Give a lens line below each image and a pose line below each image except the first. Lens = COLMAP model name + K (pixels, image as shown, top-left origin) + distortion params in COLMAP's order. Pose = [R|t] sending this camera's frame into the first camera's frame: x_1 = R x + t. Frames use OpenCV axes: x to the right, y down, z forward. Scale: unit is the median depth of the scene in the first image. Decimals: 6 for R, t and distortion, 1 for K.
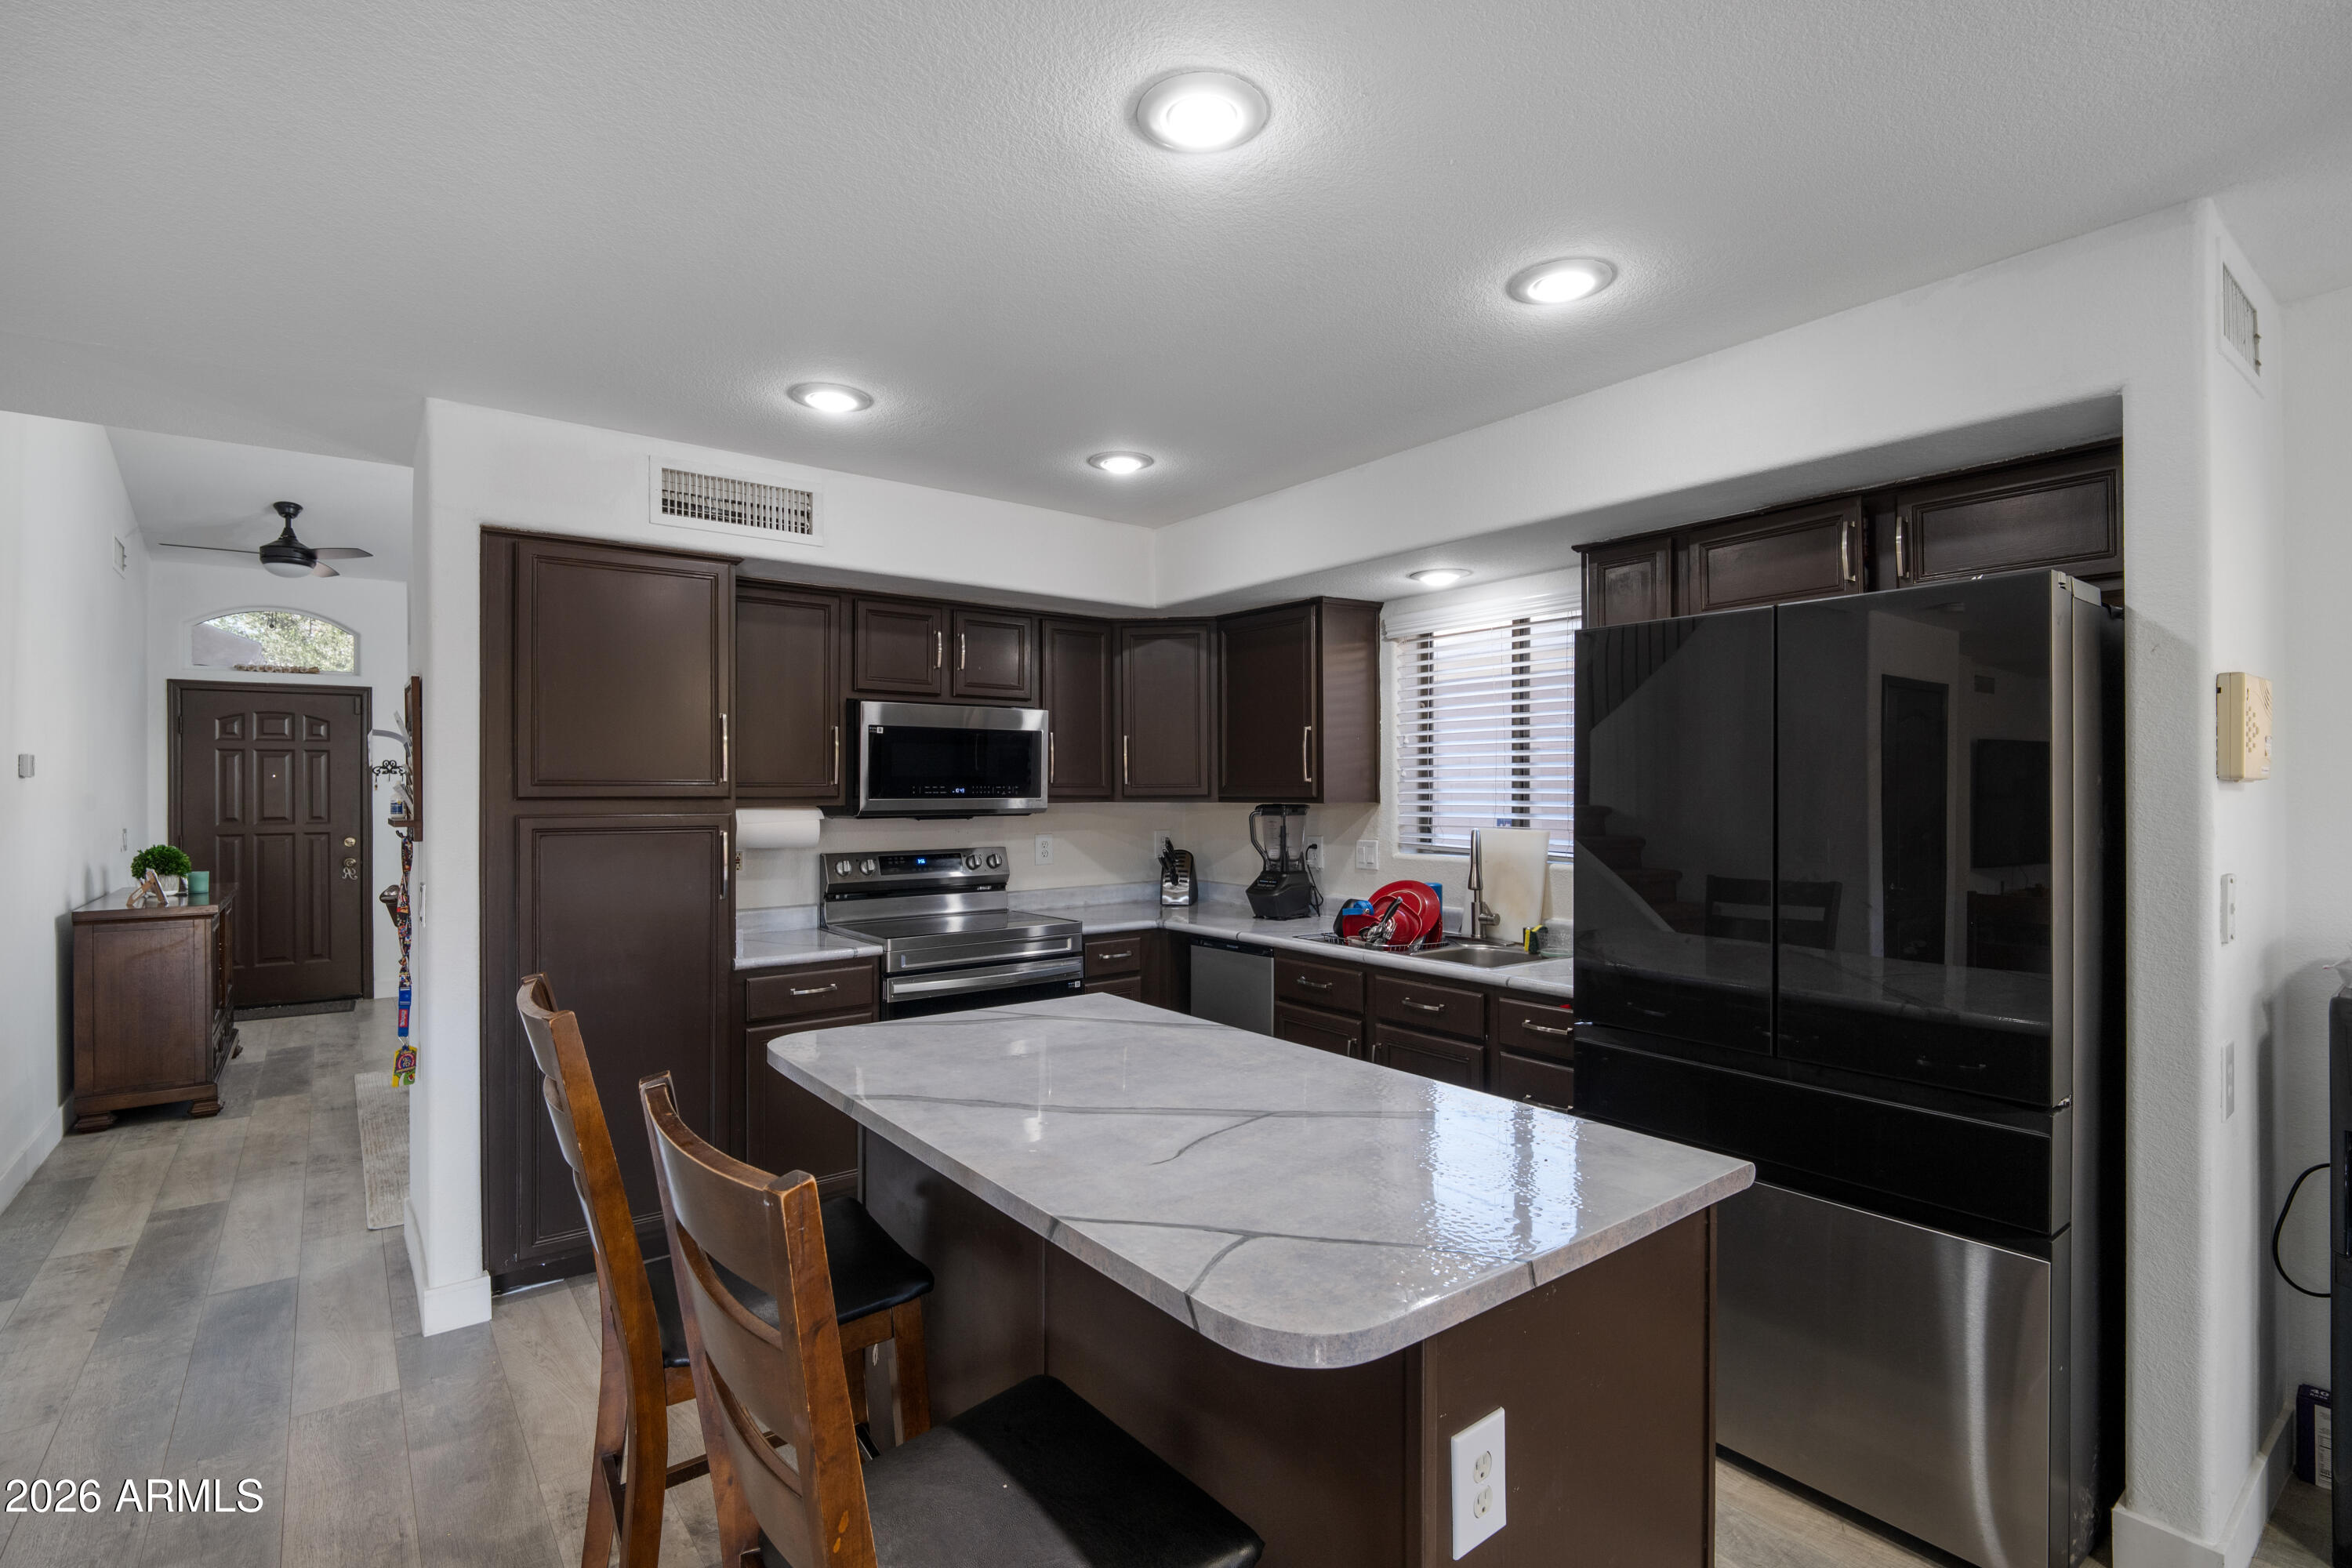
lens RADIAL K [[1102.6, 0, 1176.0], [0, 1102.6, 785.2], [0, 0, 1]] dist [-0.006903, -0.001289]
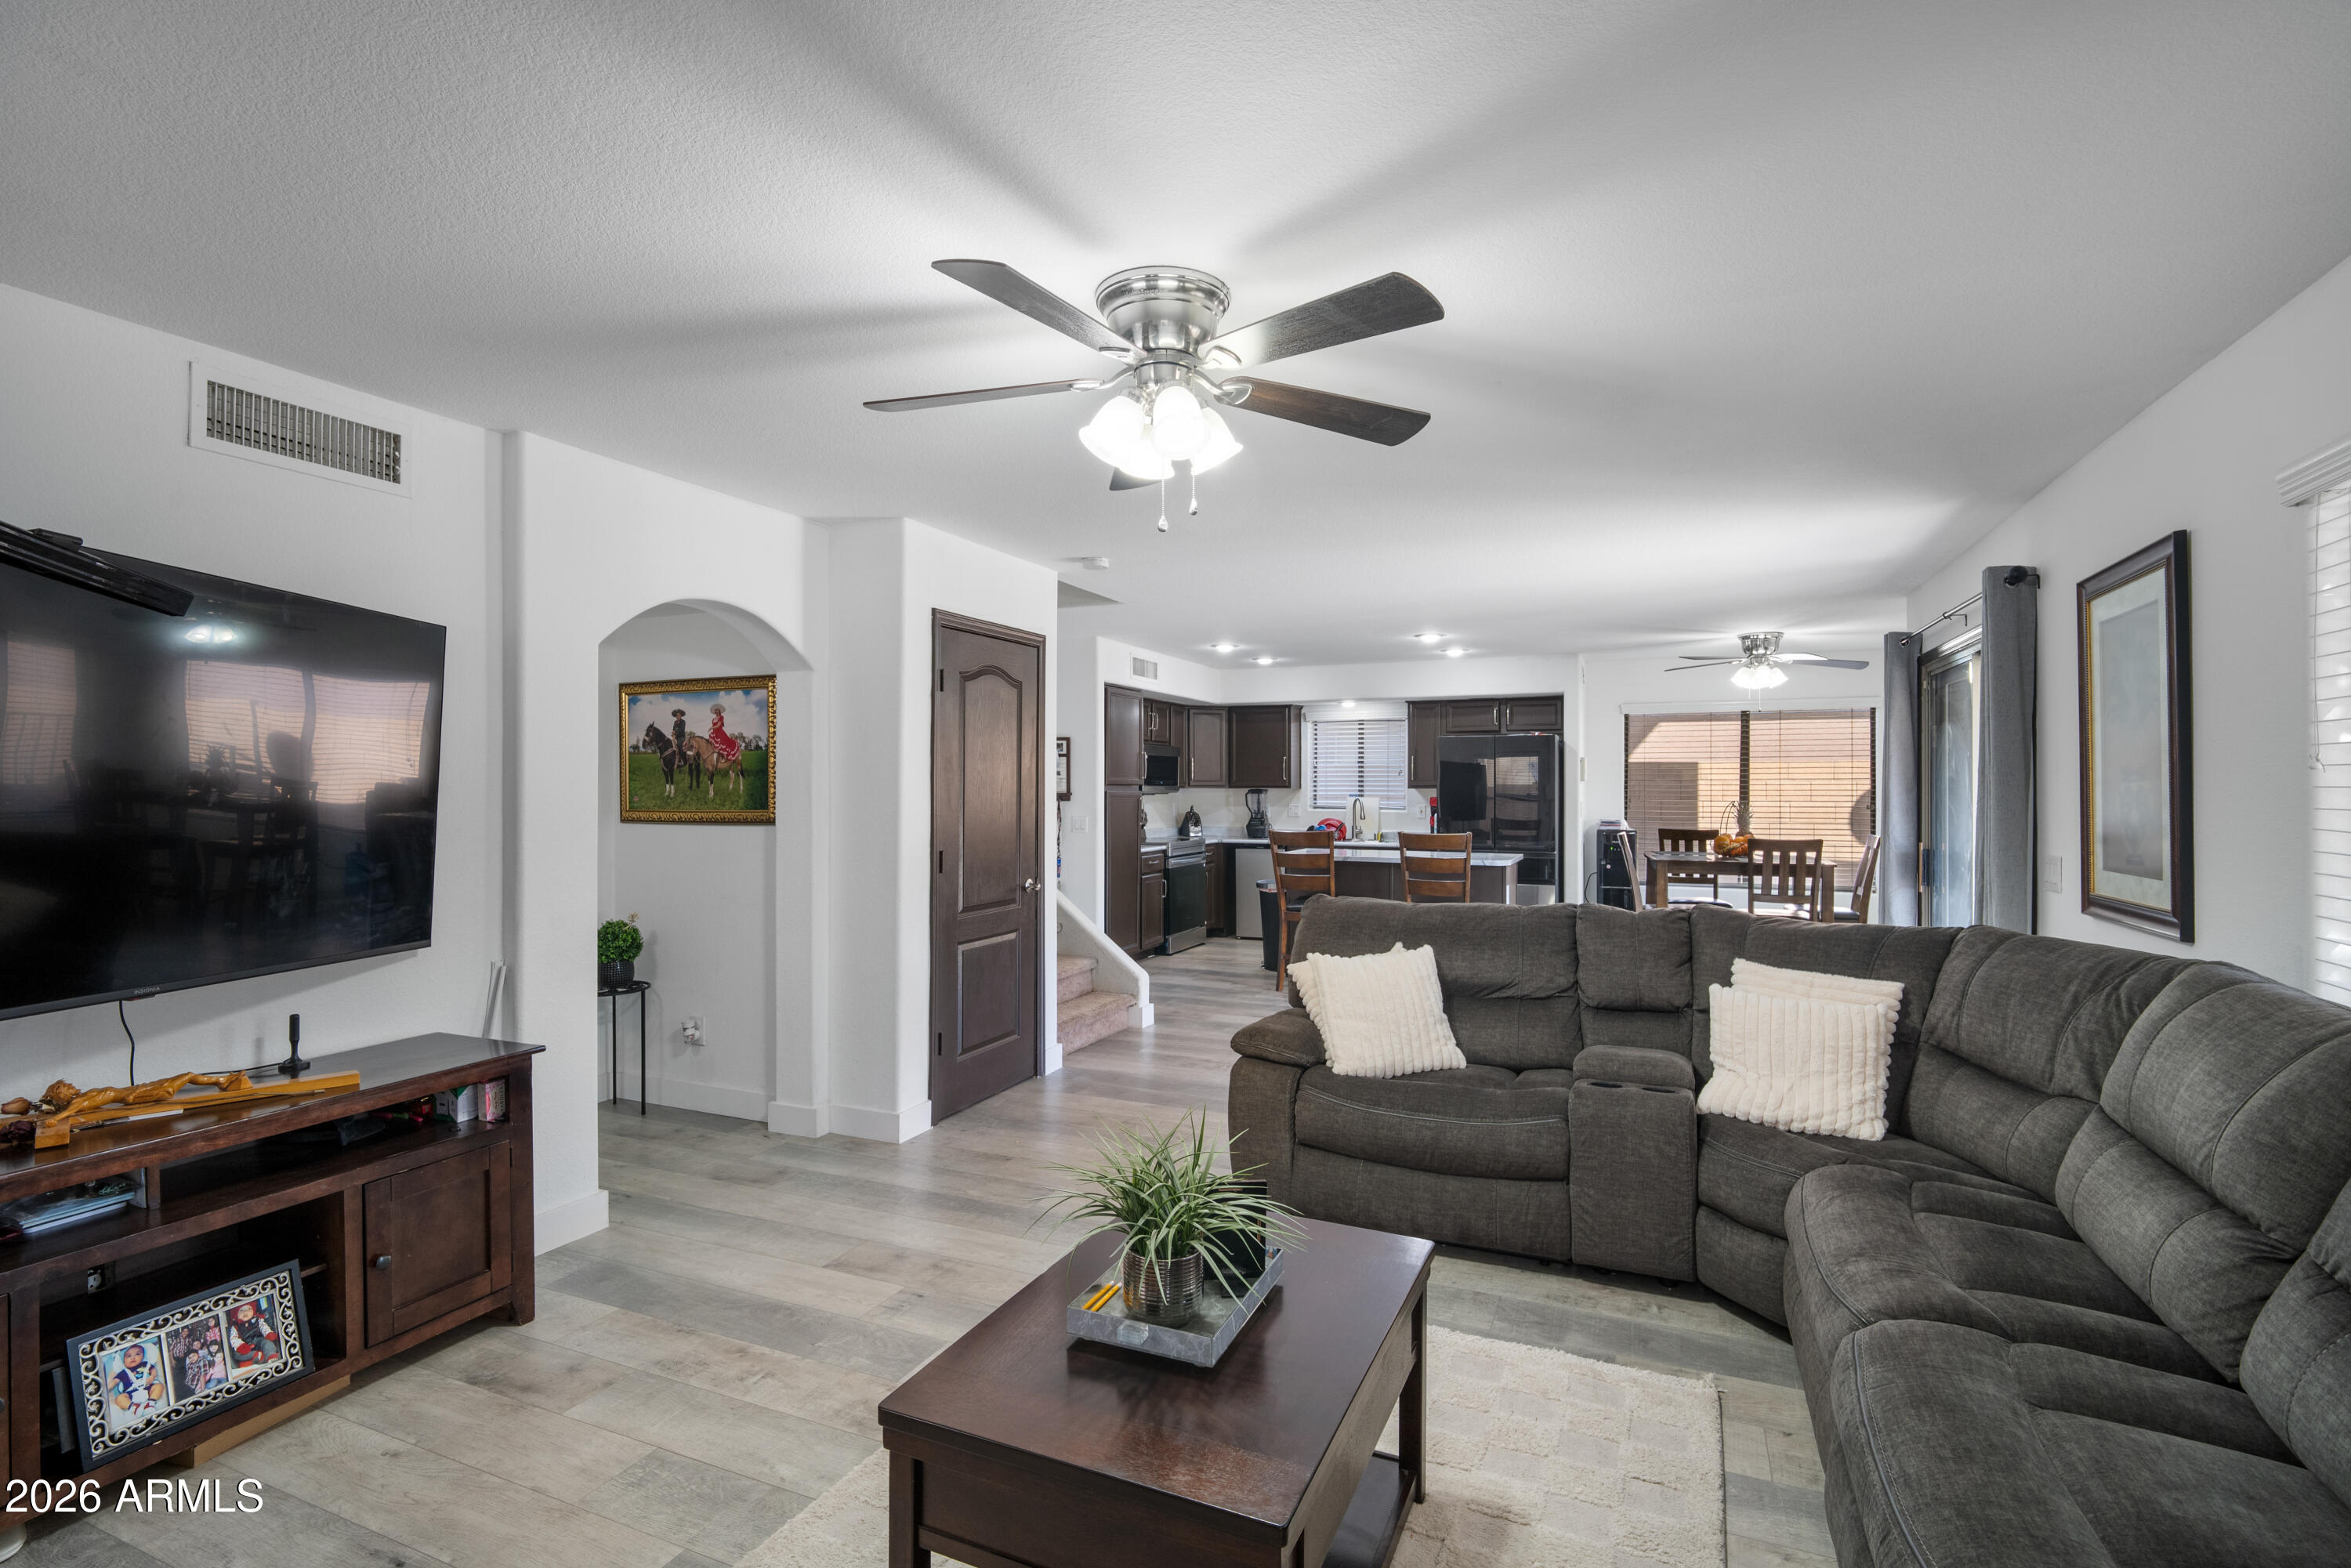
lens RADIAL K [[1102.1, 0, 1171.2], [0, 1102.1, 780.4], [0, 0, 1]] dist [-0.006903, -0.001289]
pose [[0.877354, 0.005269, 0.479814, -1.347731], [-0.004170, 0.999986, -0.003356, 0.007951], [-0.479825, 0.000944, 0.877364, -1.083422]]
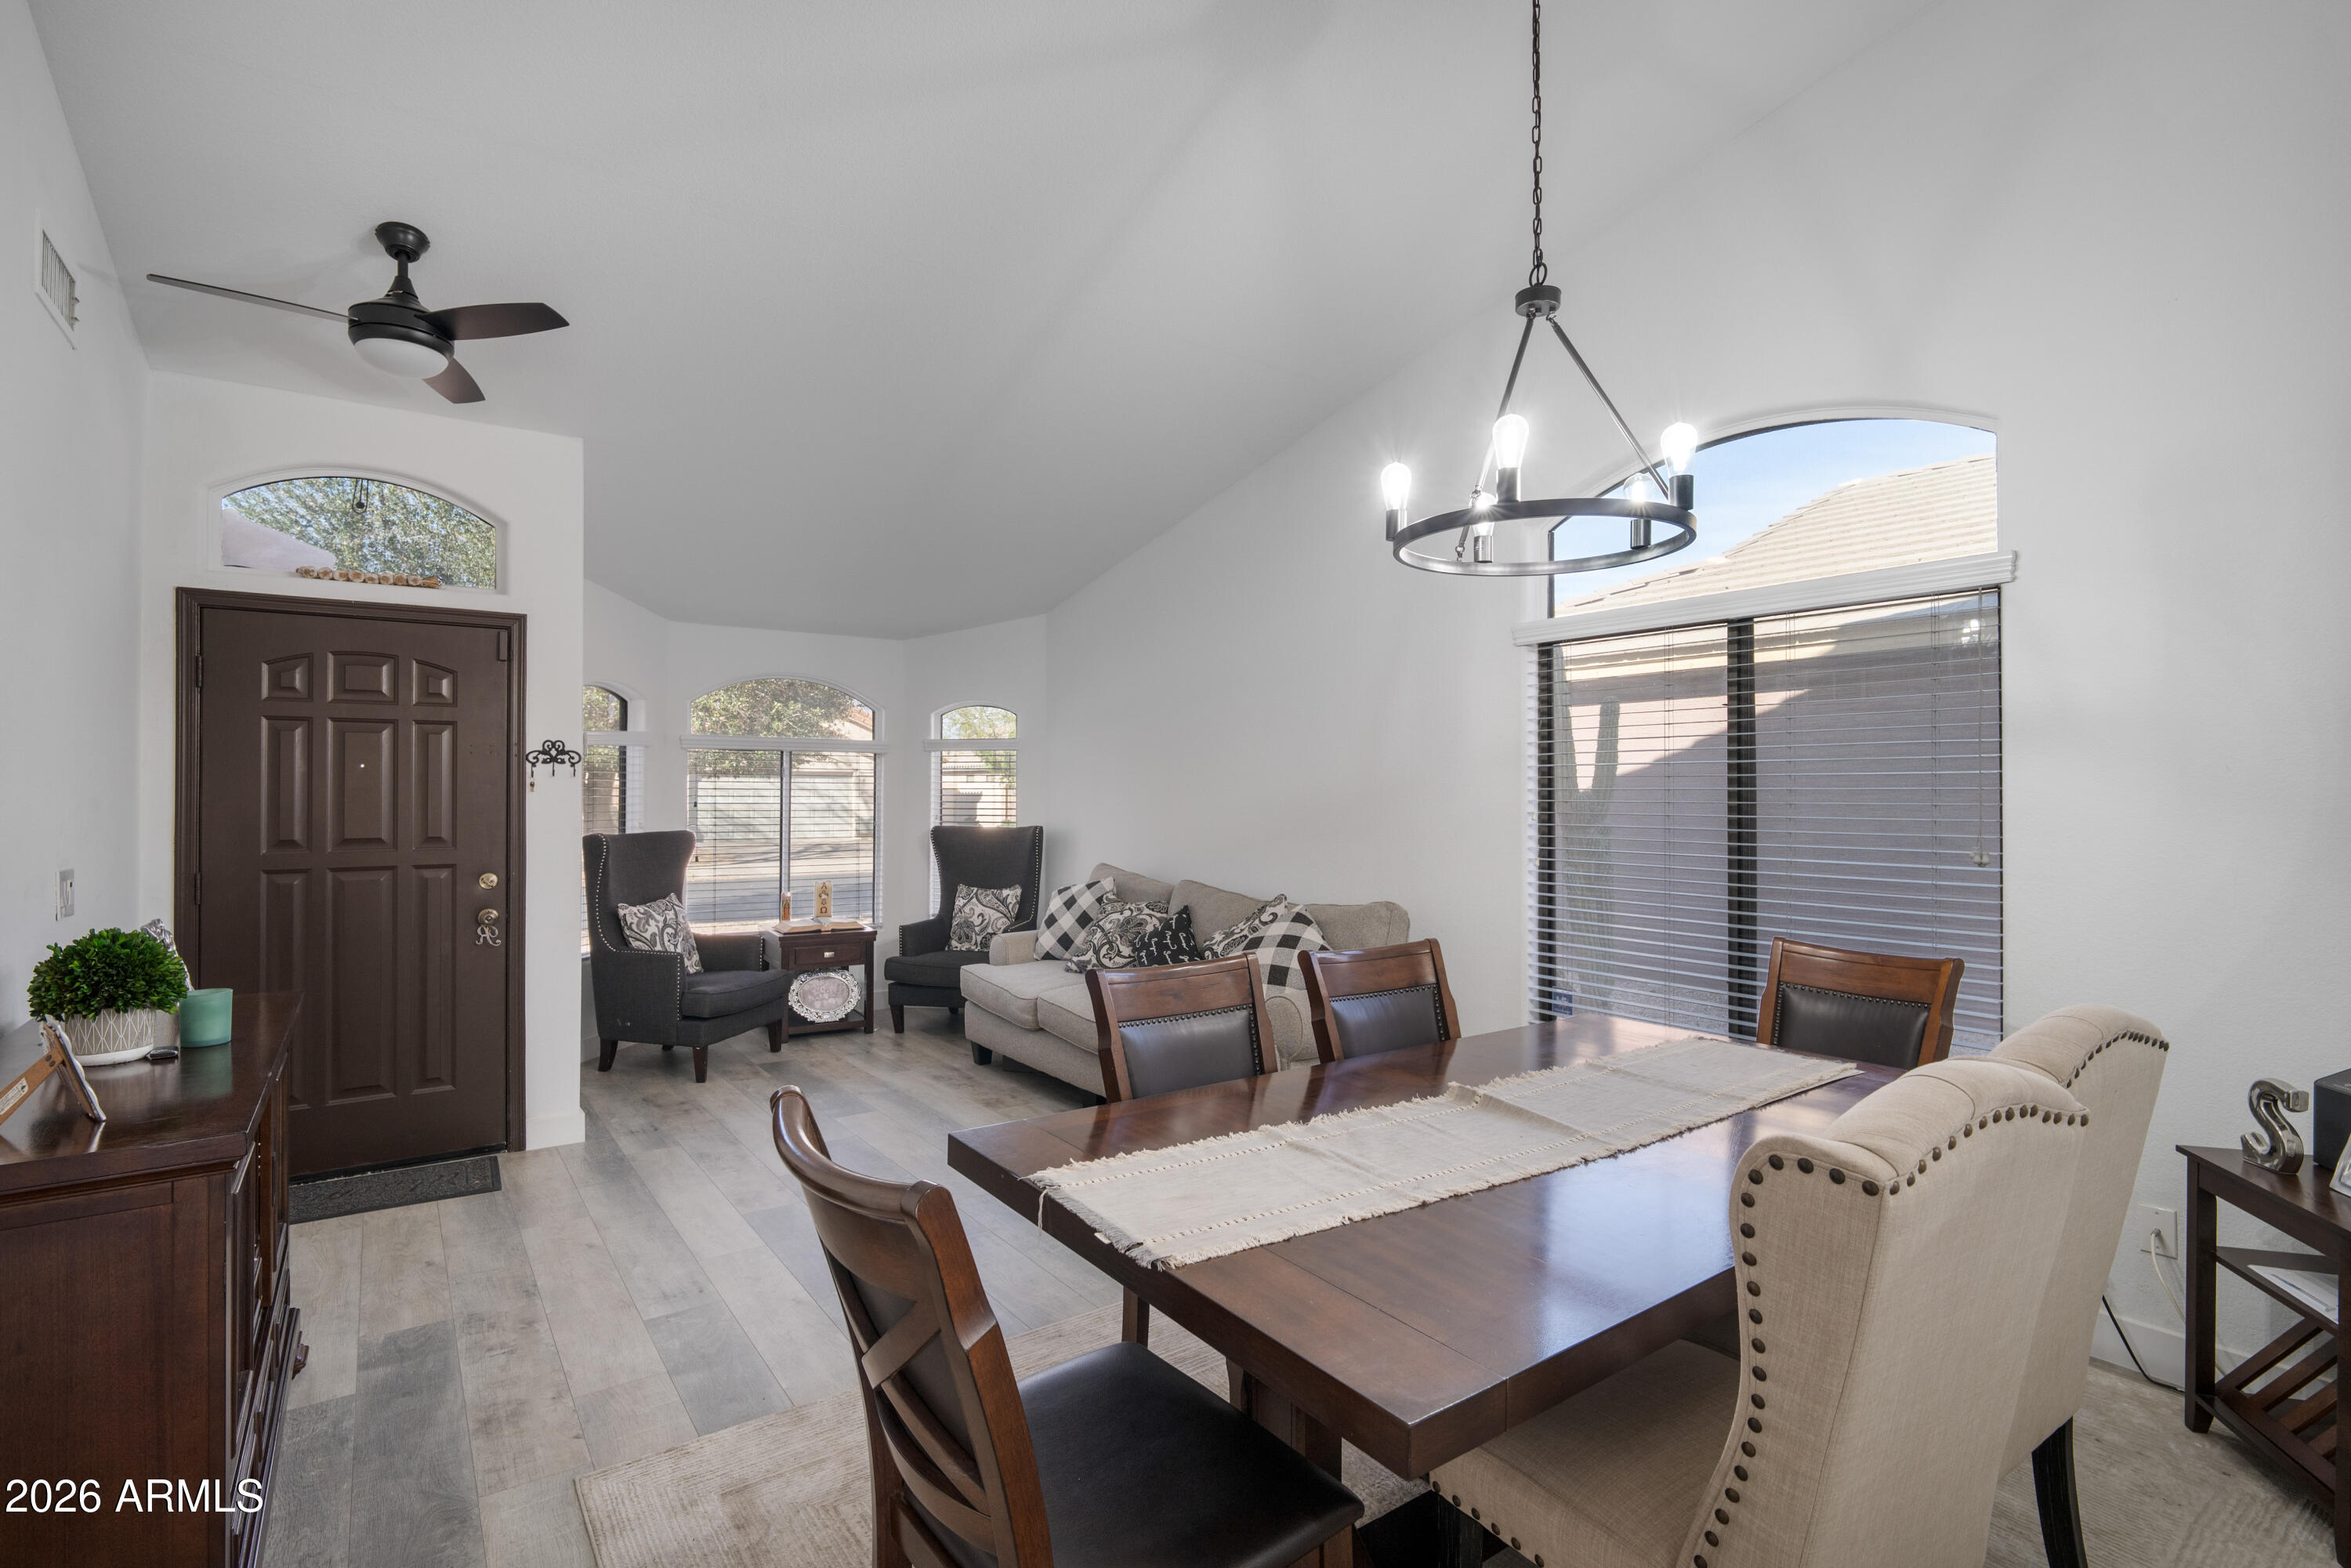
lens RADIAL K [[1102.1, 0, 1182.0], [0, 1102.1, 784.4], [0, 0, 1]] dist [-0.006903, -0.001289]
pose [[0.999626, 0.002658, -0.027219, -0.721972], [-0.002850, 0.999971, -0.007036, 0.007362], [0.027199, 0.007111, 0.999605, 0.837283]]
